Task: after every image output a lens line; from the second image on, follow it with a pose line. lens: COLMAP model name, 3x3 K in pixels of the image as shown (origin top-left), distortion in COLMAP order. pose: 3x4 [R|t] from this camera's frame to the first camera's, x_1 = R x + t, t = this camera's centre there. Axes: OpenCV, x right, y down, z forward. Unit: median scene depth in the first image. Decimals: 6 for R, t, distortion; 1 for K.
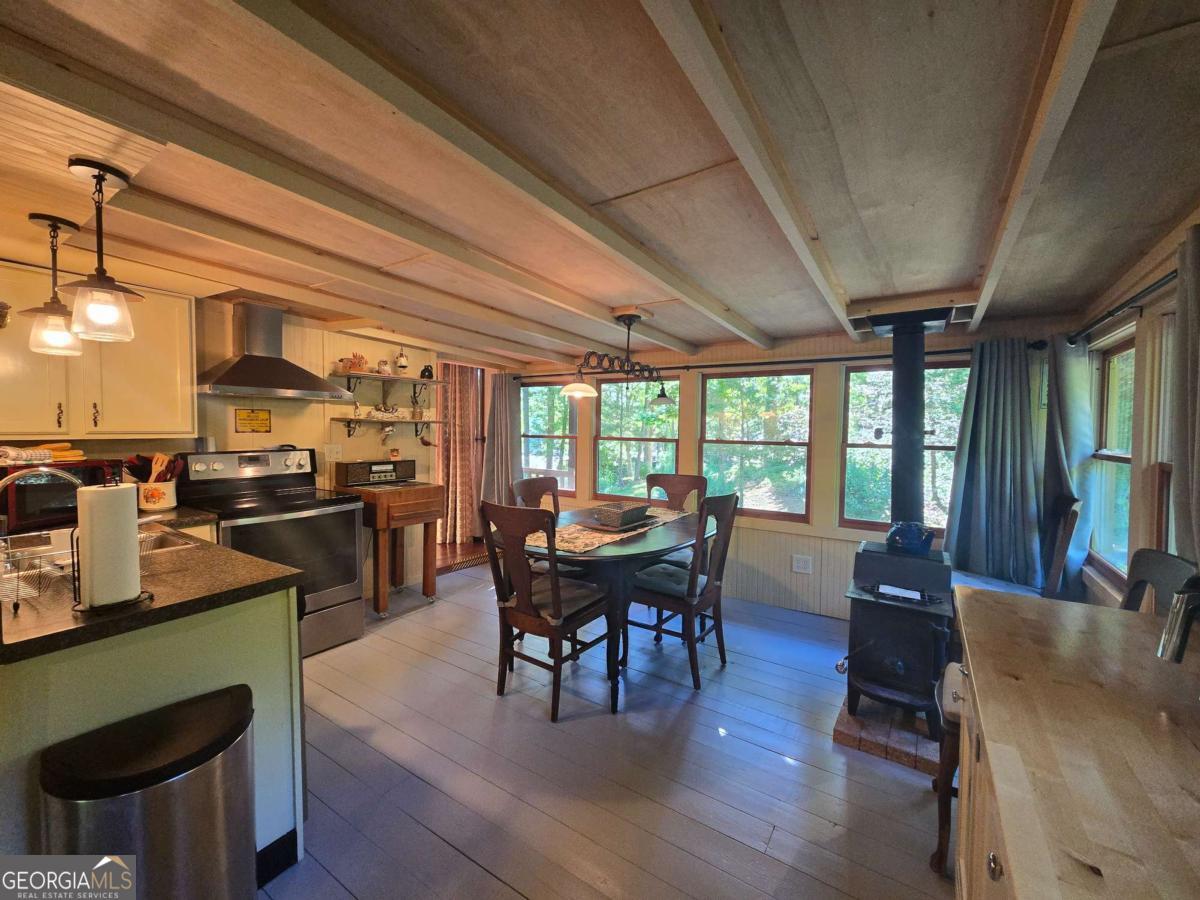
lens RADIAL K [[491.9, 0, 602.0], [0, 491.9, 443.5], [0, 0, 1]] dist [0.001370, -0.000292]
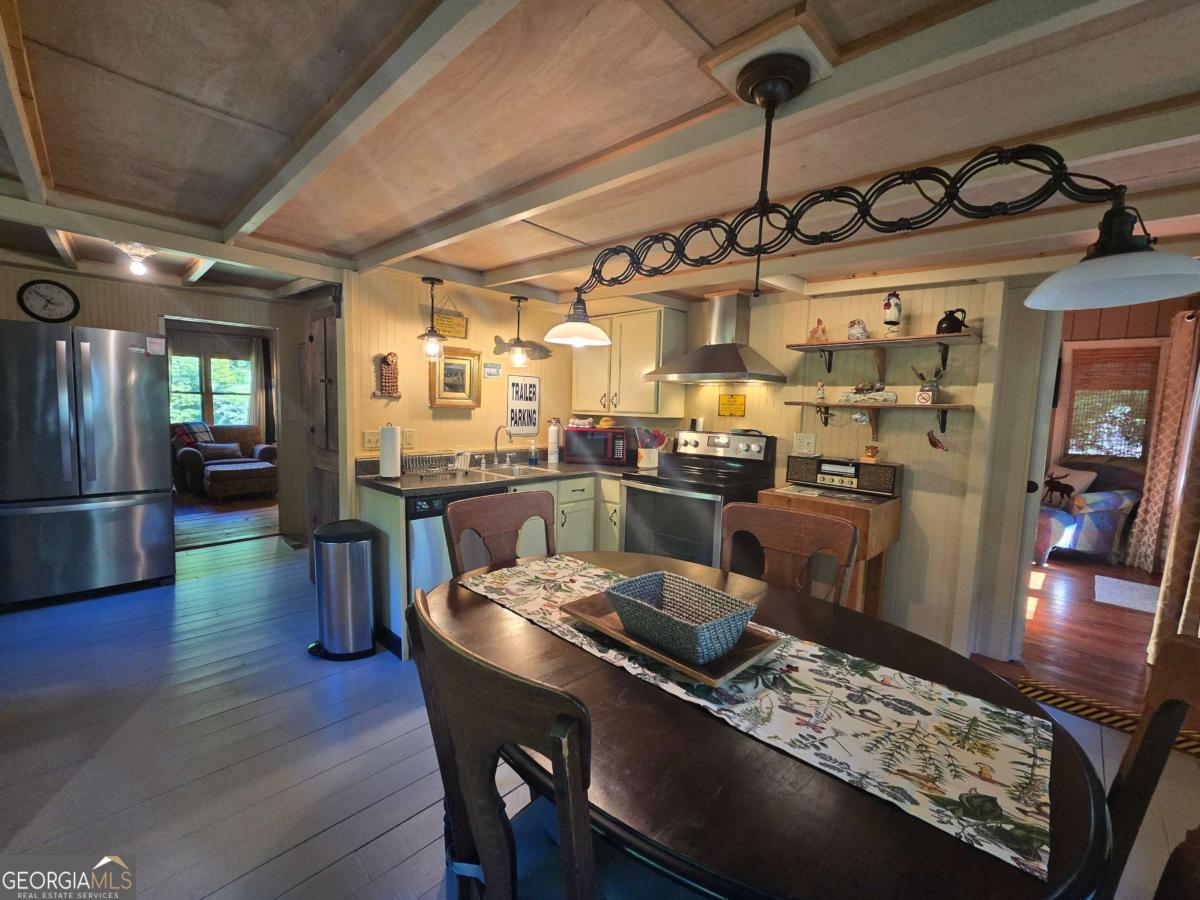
lens RADIAL K [[491.9, 0, 599.0], [0, 491.9, 446.3], [0, 0, 1]] dist [0.001370, -0.000292]
pose [[-0.194307, 0.062967, -0.978918, 0.348047], [-0.062303, 0.995131, 0.076376, -0.018592], [0.978960, 0.075830, -0.189438, 0.803972]]
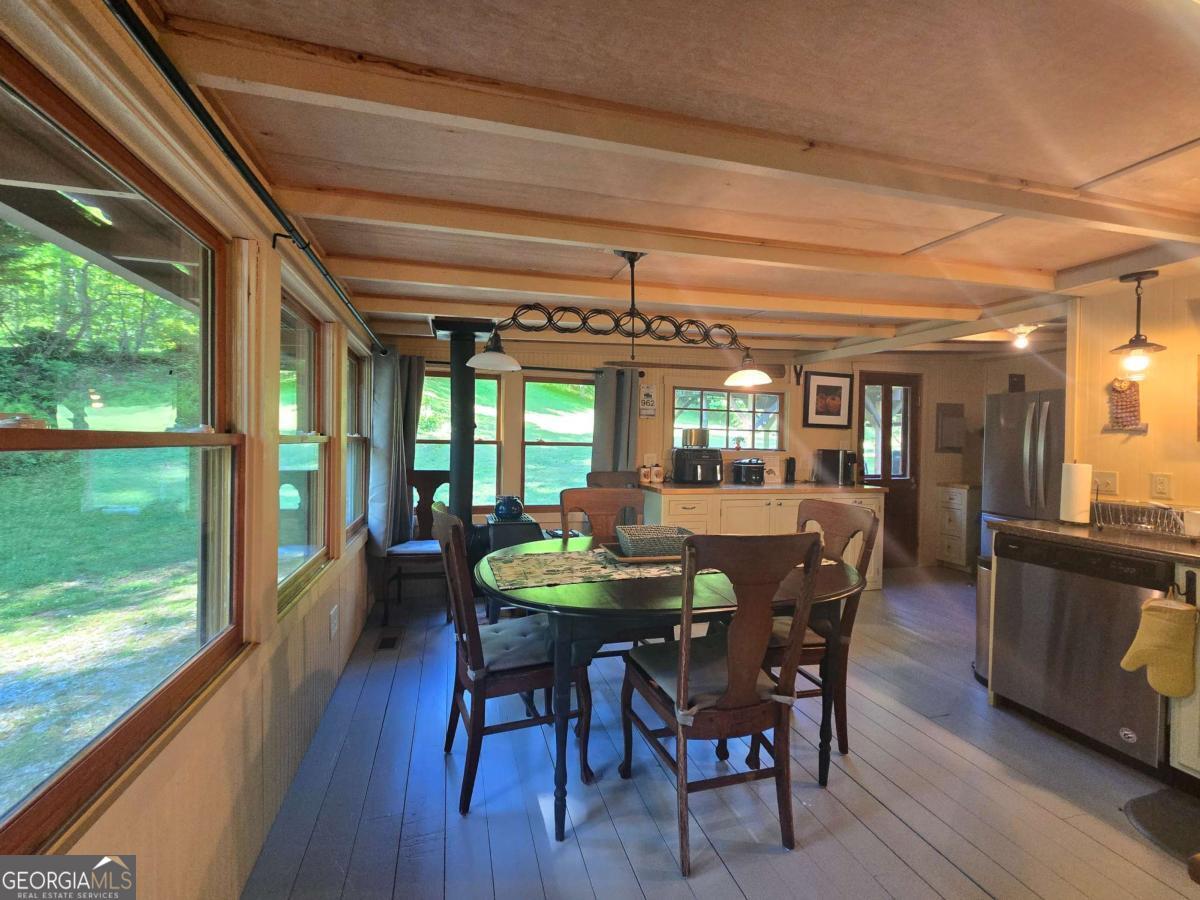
lens RADIAL K [[491.9, 0, 593.4], [0, 491.9, 442.2], [0, 0, 1]] dist [0.001370, -0.000292]
pose [[-0.762230, -0.042744, 0.645893, -0.262792], [-0.010897, 0.998523, 0.053221, -0.027372], [-0.647214, 0.033529, -0.761570, 1.259059]]
